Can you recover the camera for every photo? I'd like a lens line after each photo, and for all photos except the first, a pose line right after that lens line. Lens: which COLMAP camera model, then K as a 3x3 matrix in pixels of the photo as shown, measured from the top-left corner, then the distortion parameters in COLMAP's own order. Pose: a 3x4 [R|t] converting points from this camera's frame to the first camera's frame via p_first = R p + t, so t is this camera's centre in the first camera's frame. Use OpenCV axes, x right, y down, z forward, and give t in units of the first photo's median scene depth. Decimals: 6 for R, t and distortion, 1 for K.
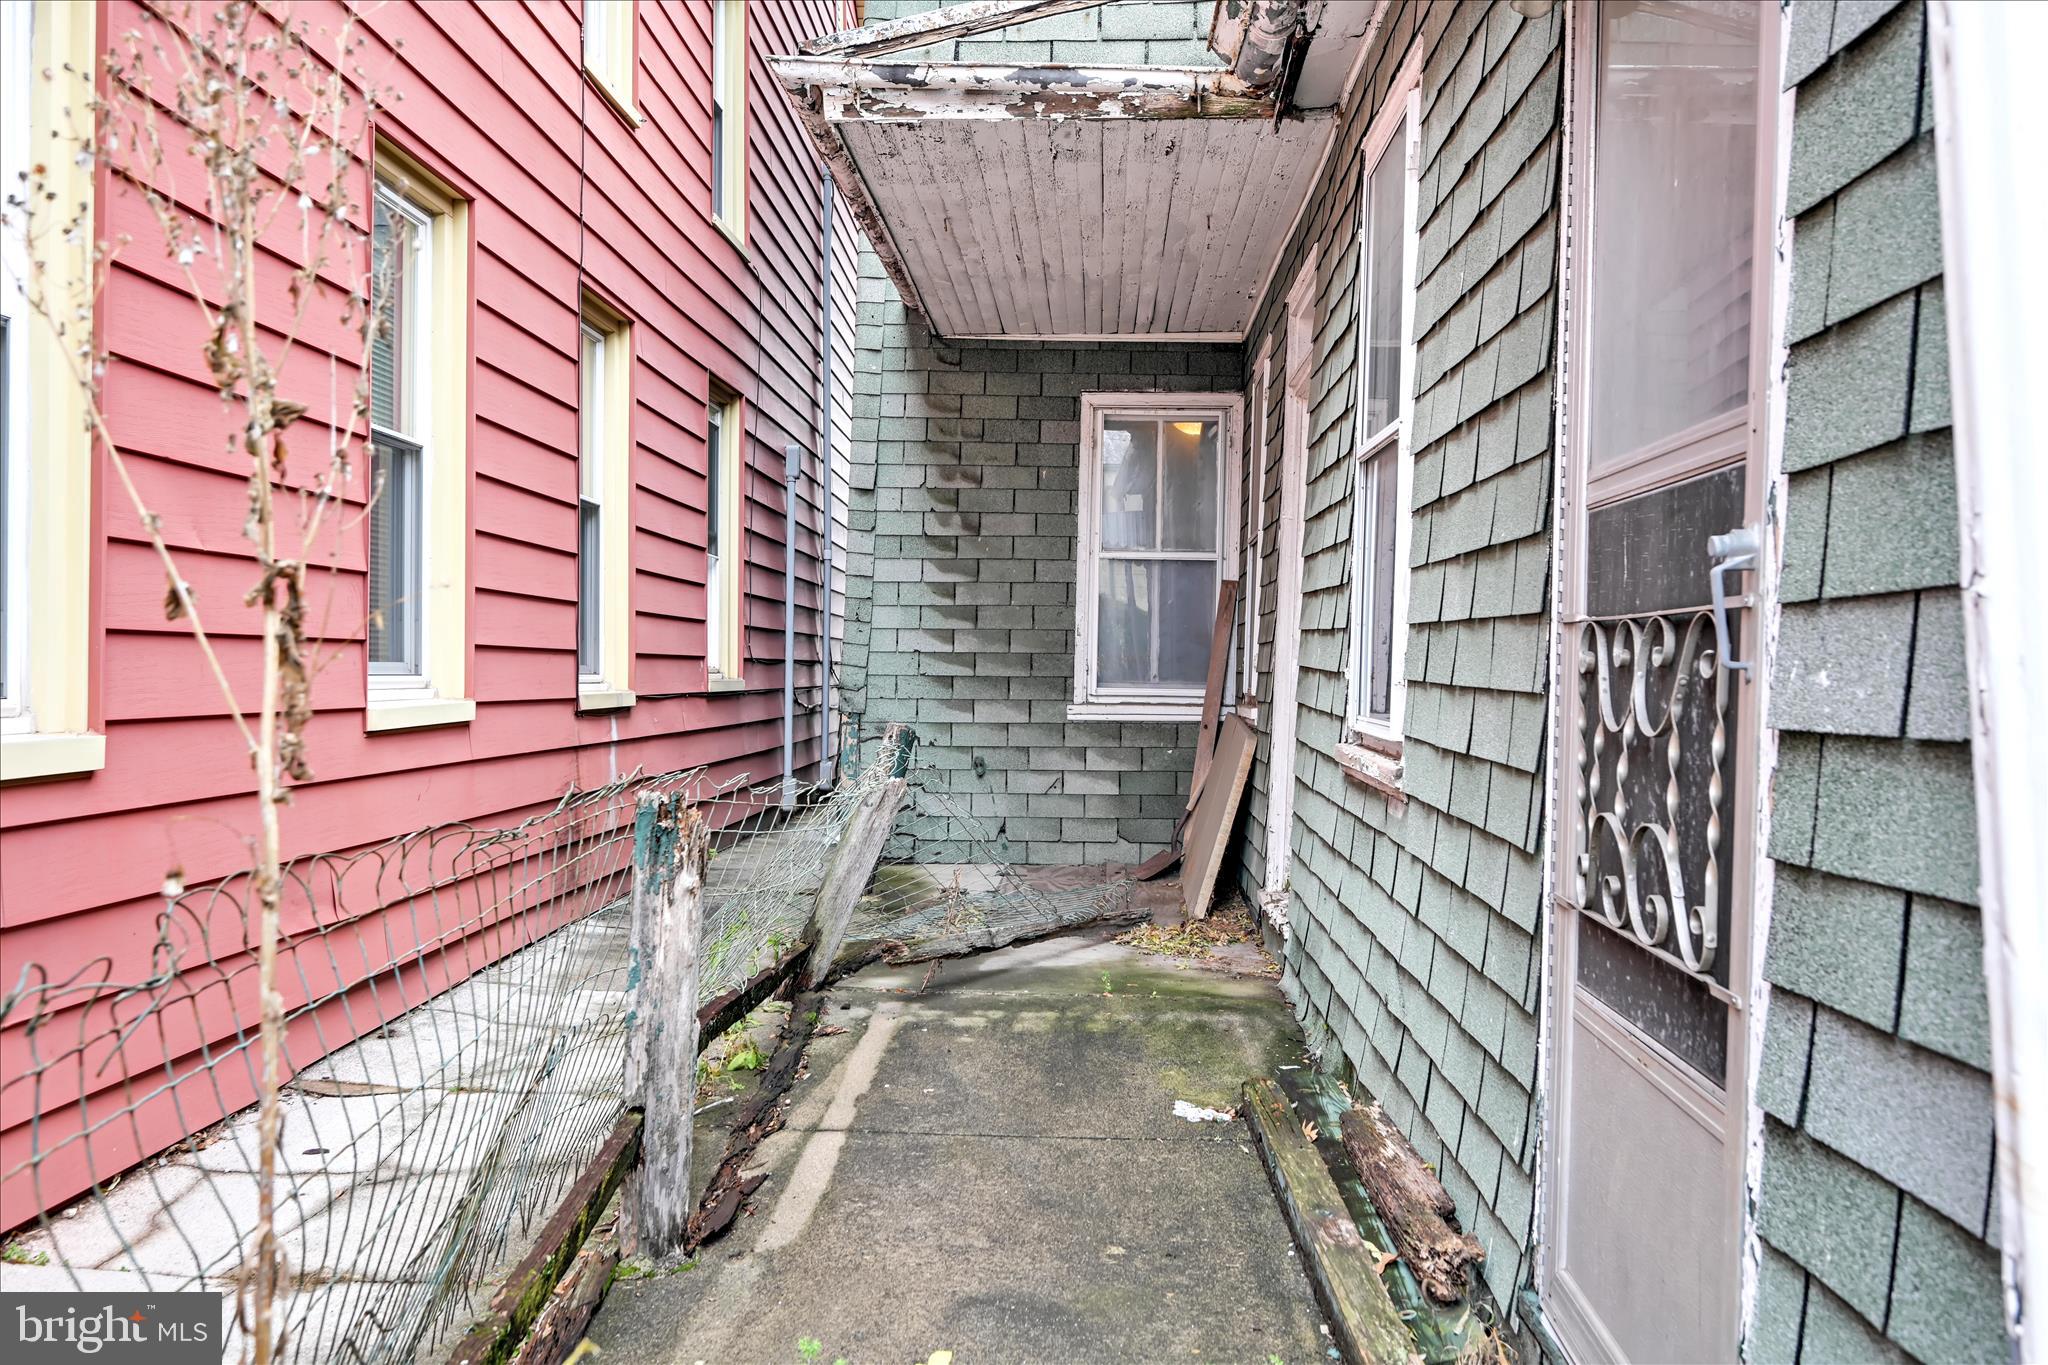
lens RADIAL K [[1741.5, 0, 1024.3], [0, 1741.5, 679.1], [0, 0, 1]] dist [-0.017128, -0.000430]
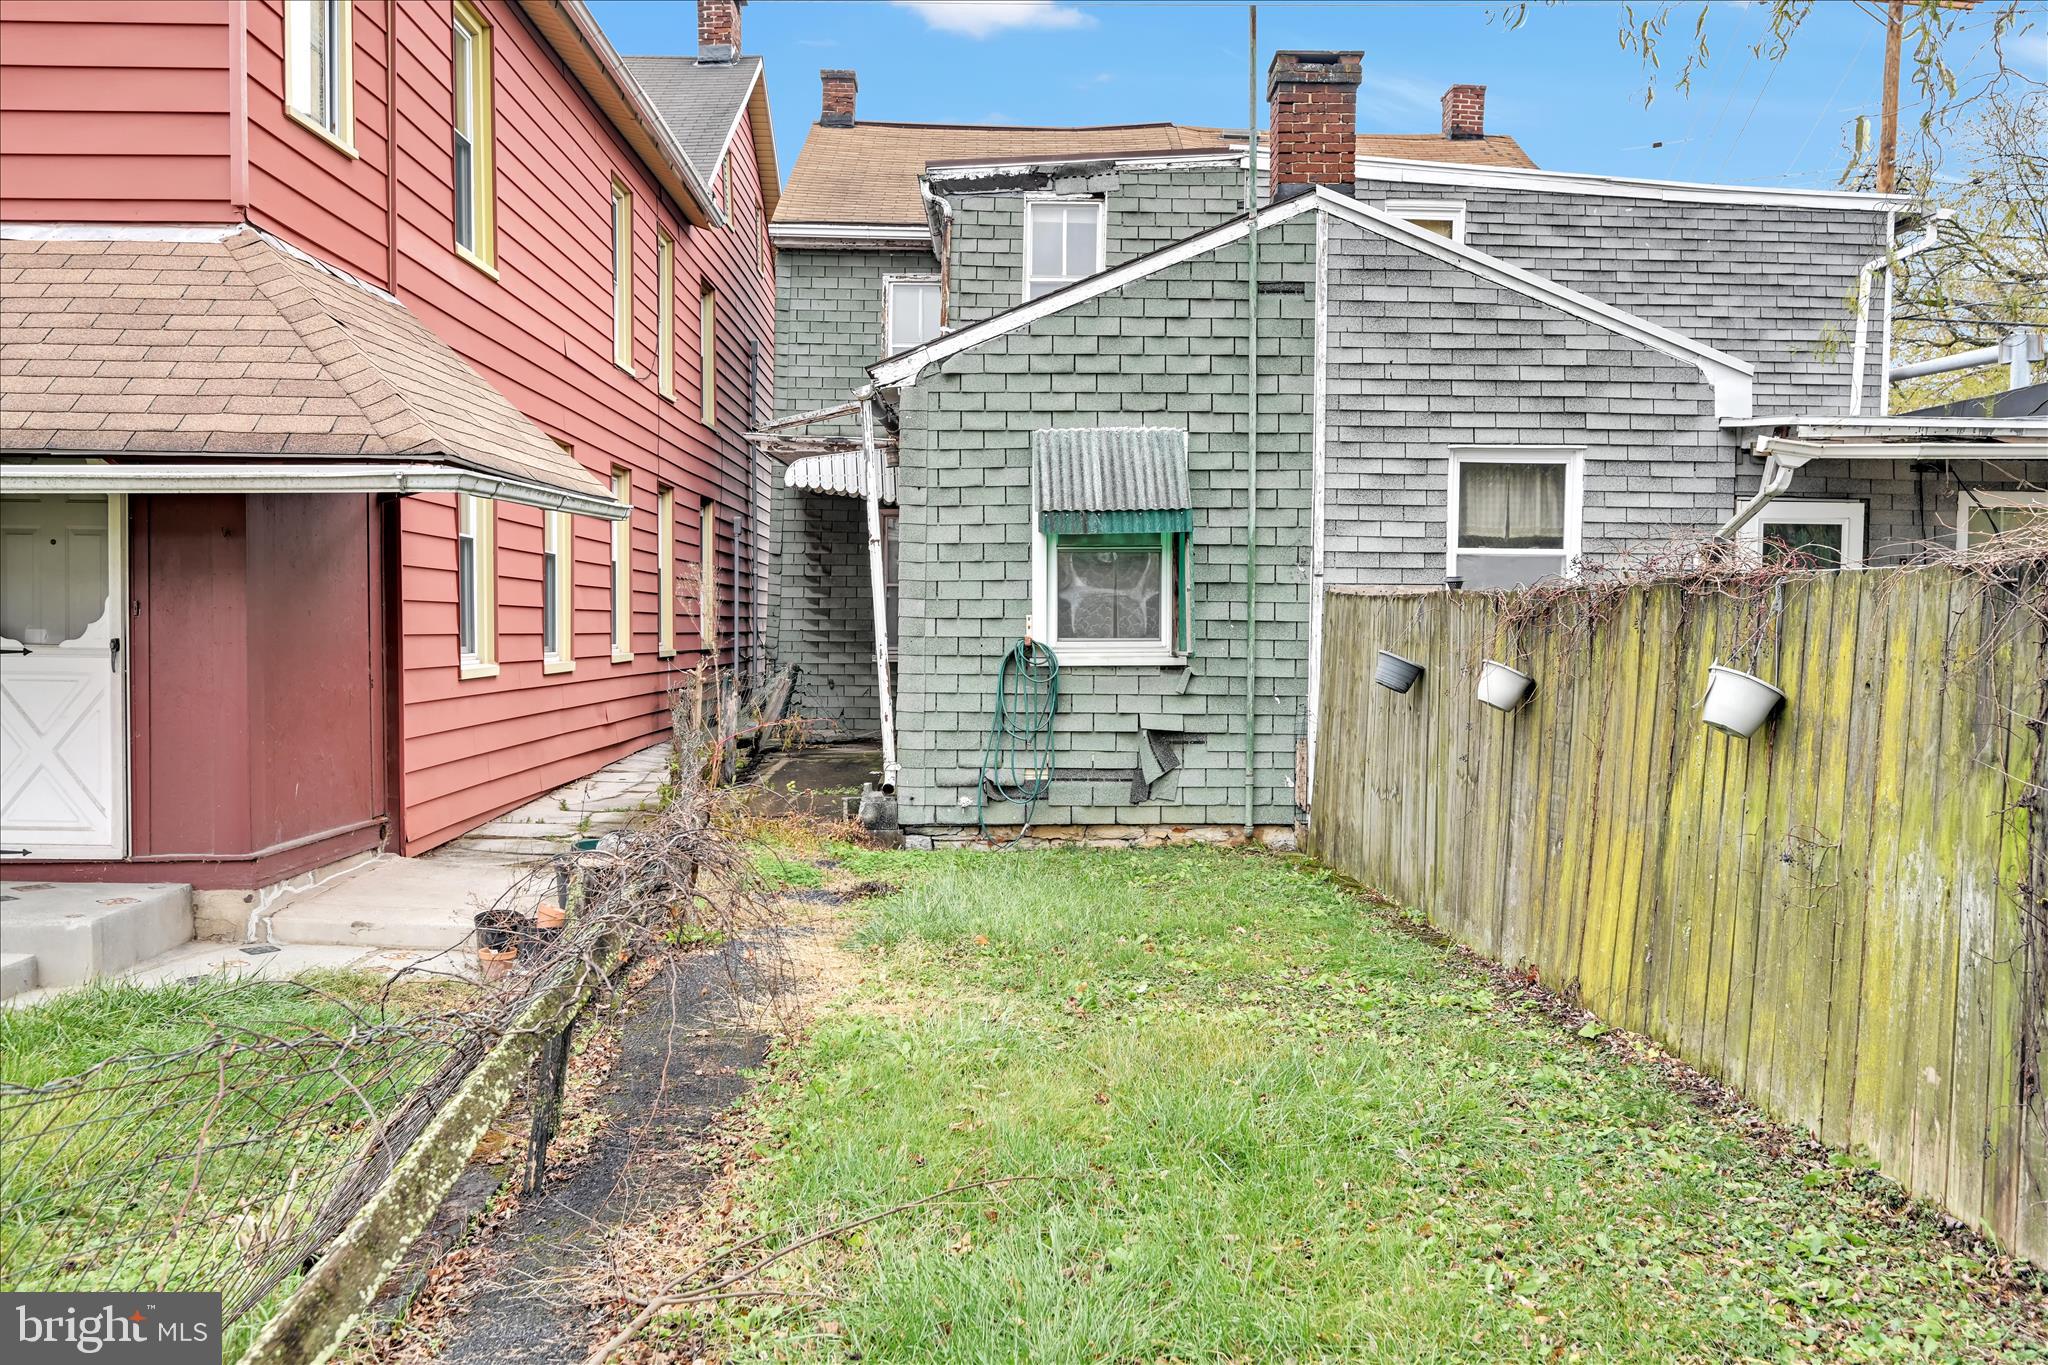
lens RADIAL K [[1741.5, 0, 1027.1], [0, 1741.5, 683.0], [0, 0, 1]] dist [-0.017128, -0.000430]
pose [[0.998752, -0.006456, 0.049525, 0.108620], [0.005120, 0.999621, 0.027062, -0.007419], [-0.049681, -0.026775, 0.998406, -1.149093]]
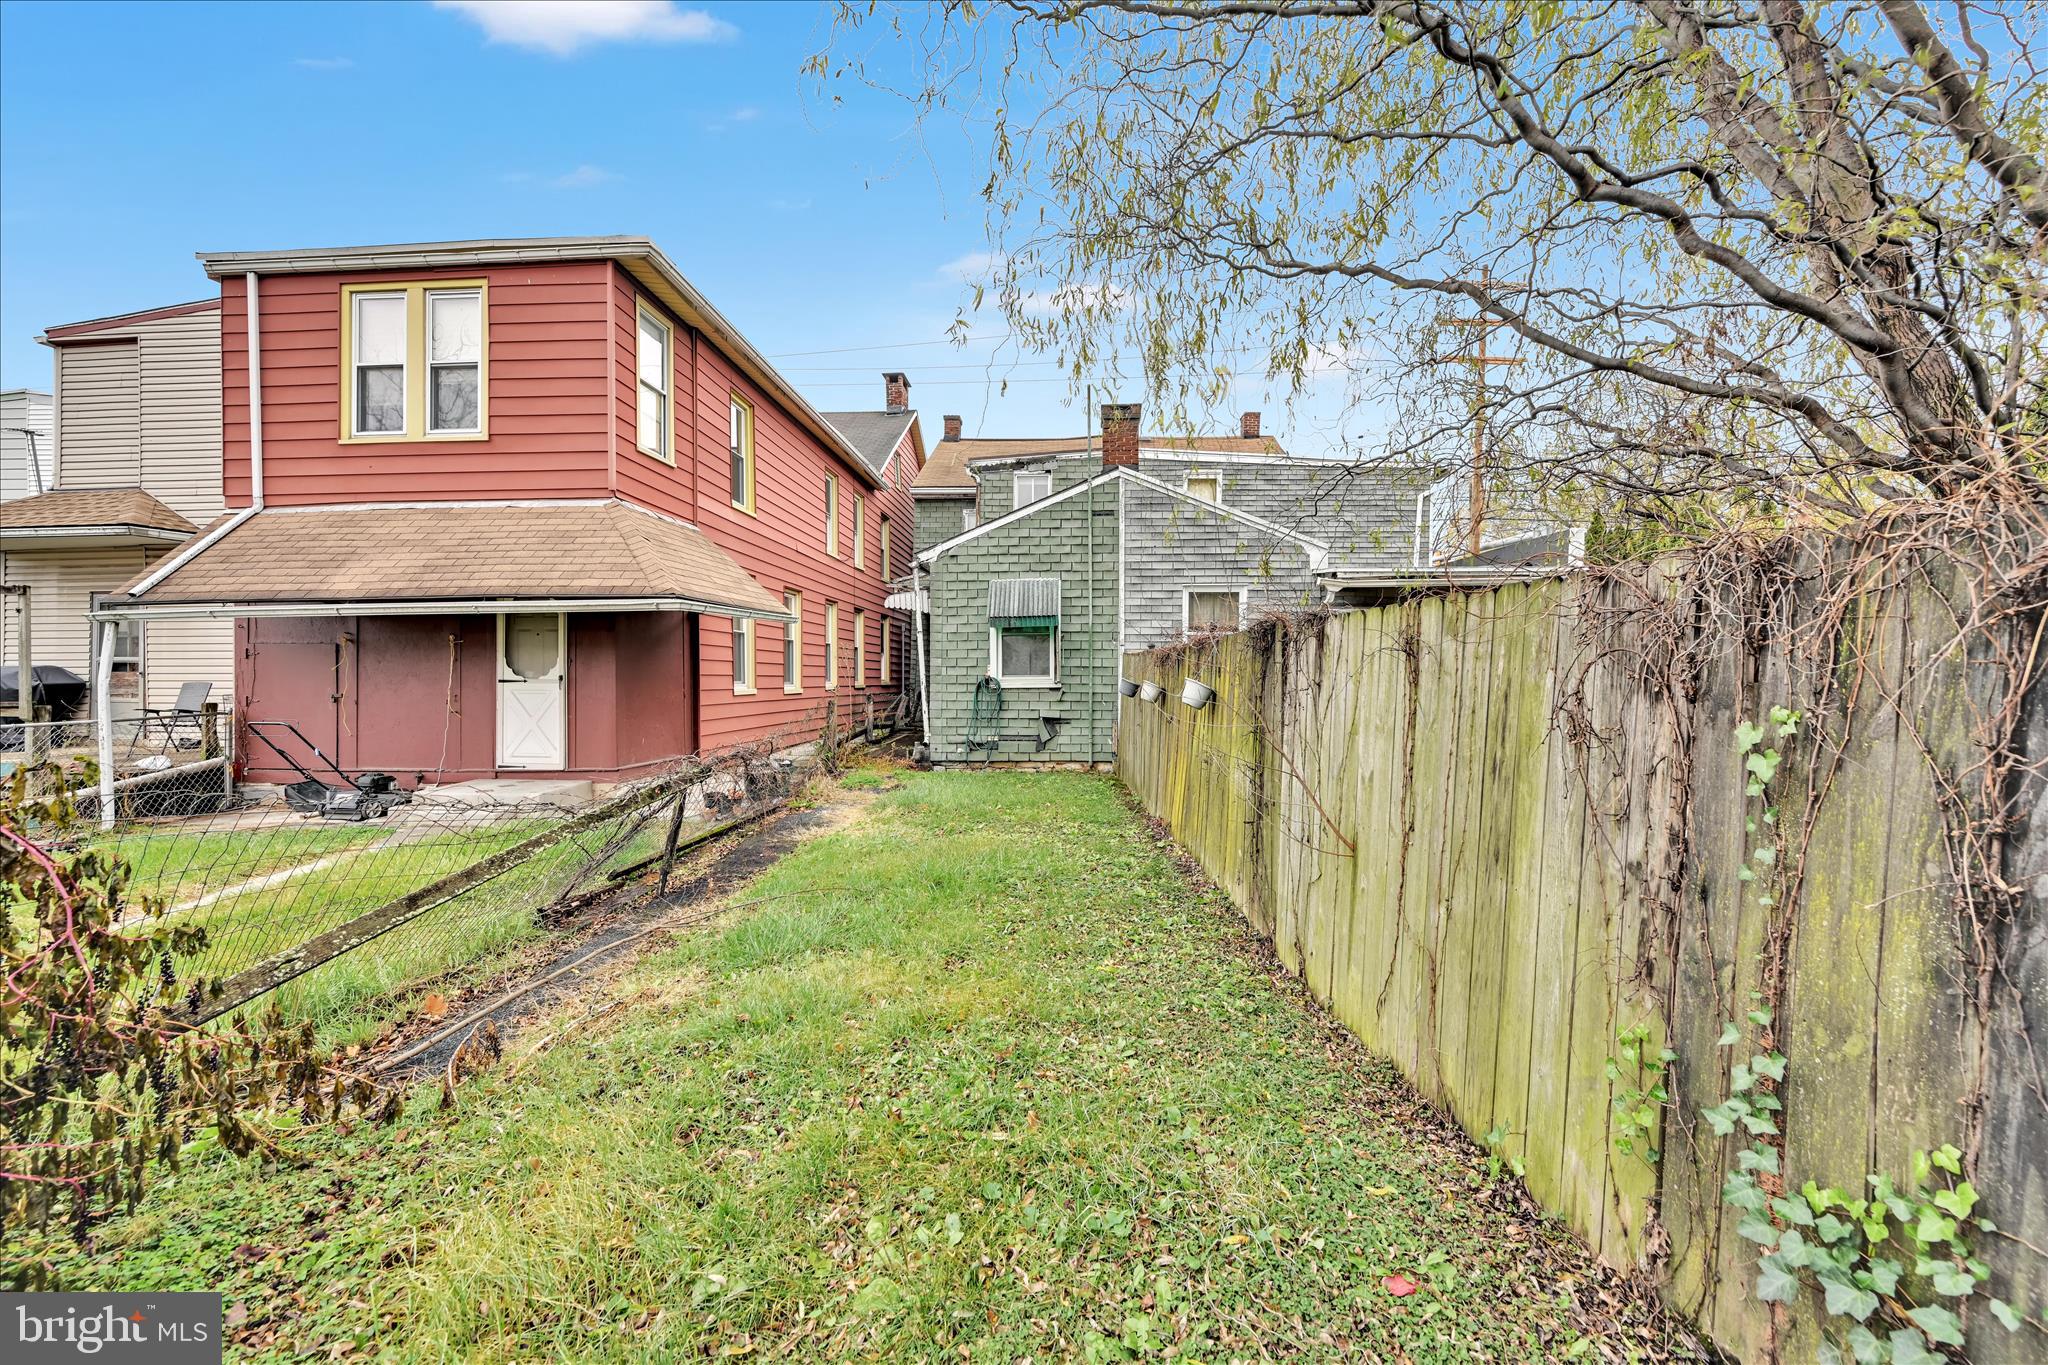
lens RADIAL K [[852.4, 0, 1024.2], [0, 852.4, 683.8], [0, 0, 1]] dist [-0.019432, -0.000601]
pose [[0.999357, -0.011439, -0.033988, 0.271715], [0.011459, 0.999934, 0.000406, 0.007208], [0.033981, -0.000795, 0.999422, -1.232854]]
